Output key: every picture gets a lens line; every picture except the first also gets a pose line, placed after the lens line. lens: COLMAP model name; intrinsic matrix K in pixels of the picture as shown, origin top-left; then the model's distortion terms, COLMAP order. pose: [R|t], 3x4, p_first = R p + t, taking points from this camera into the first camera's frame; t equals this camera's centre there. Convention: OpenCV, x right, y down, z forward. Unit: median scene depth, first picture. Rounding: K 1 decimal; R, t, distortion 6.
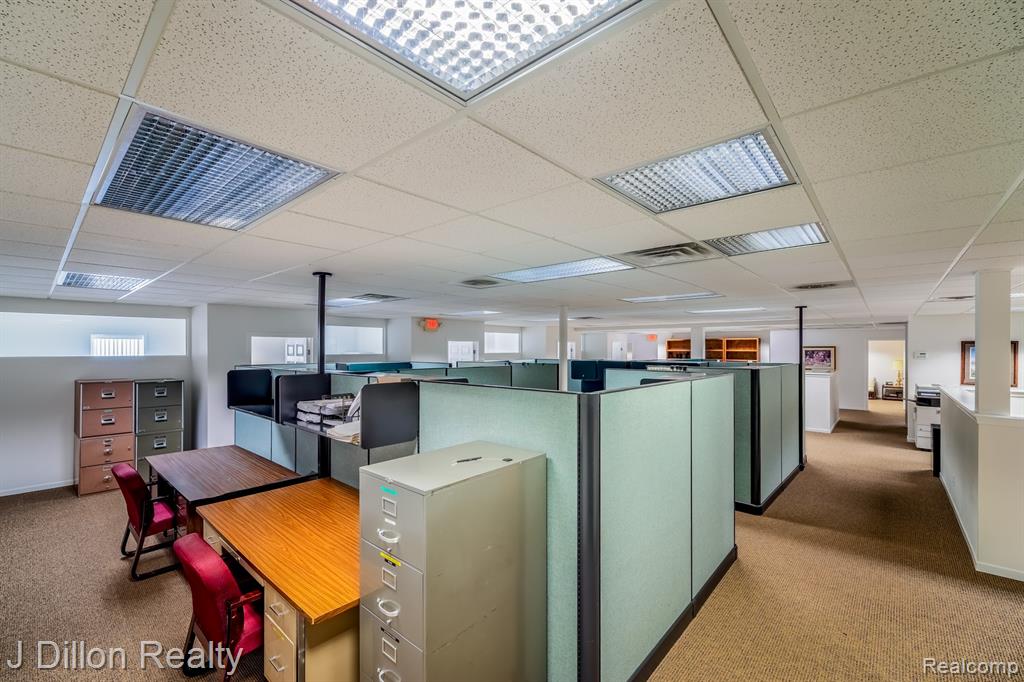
lens RADIAL K [[421.6, 0, 509.0], [0, 421.6, 344.5], [0, 0, 1]] dist [0.007620, -0.001075]
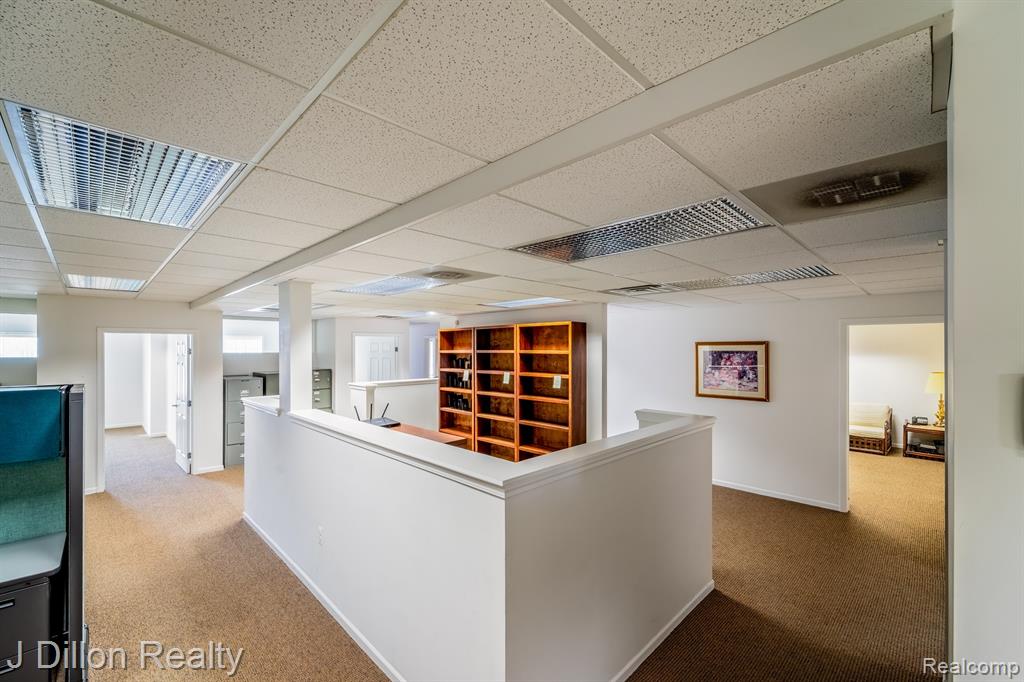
lens RADIAL K [[421.6, 0, 512.6], [0, 421.6, 346.6], [0, 0, 1]] dist [0.007620, -0.001075]
pose [[0.998109, -0.000628, -0.061463, 0.531007], [0.001082, 0.999972, 0.007362, 0.005845], [0.061456, -0.007415, 0.998082, 0.562060]]
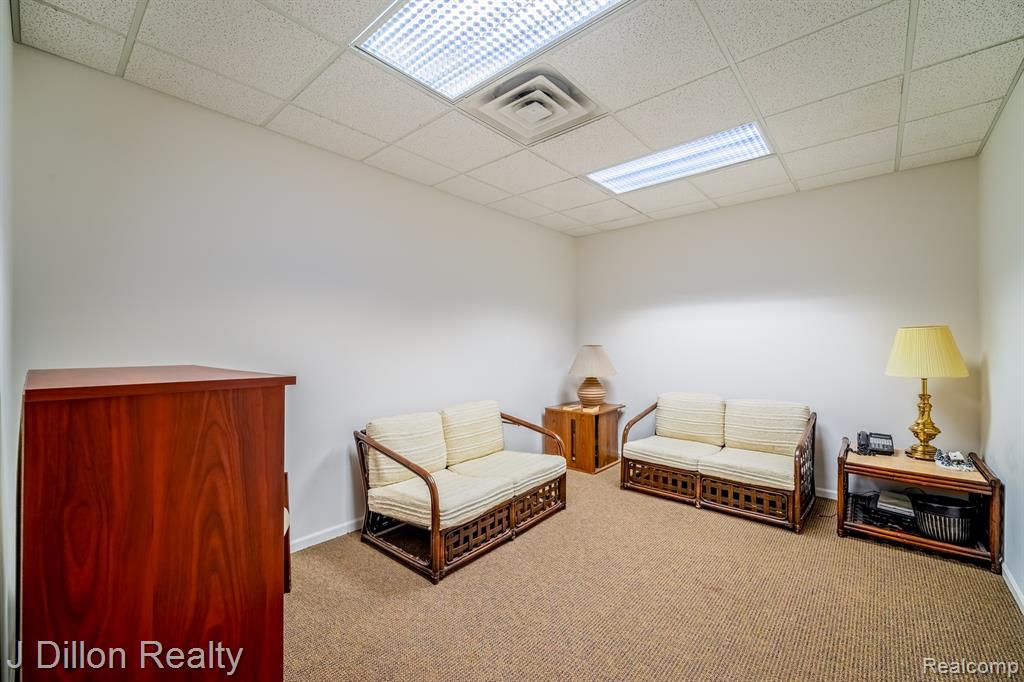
lens RADIAL K [[421.6, 0, 514.0], [0, 421.6, 339.7], [0, 0, 1]] dist [0.007620, -0.001075]
pose [[0.999899, -0.001938, 0.014090, 0.815982], [0.001848, 0.999978, 0.006416, 0.047470], [-0.014102, -0.006390, 0.999880, 0.905001]]
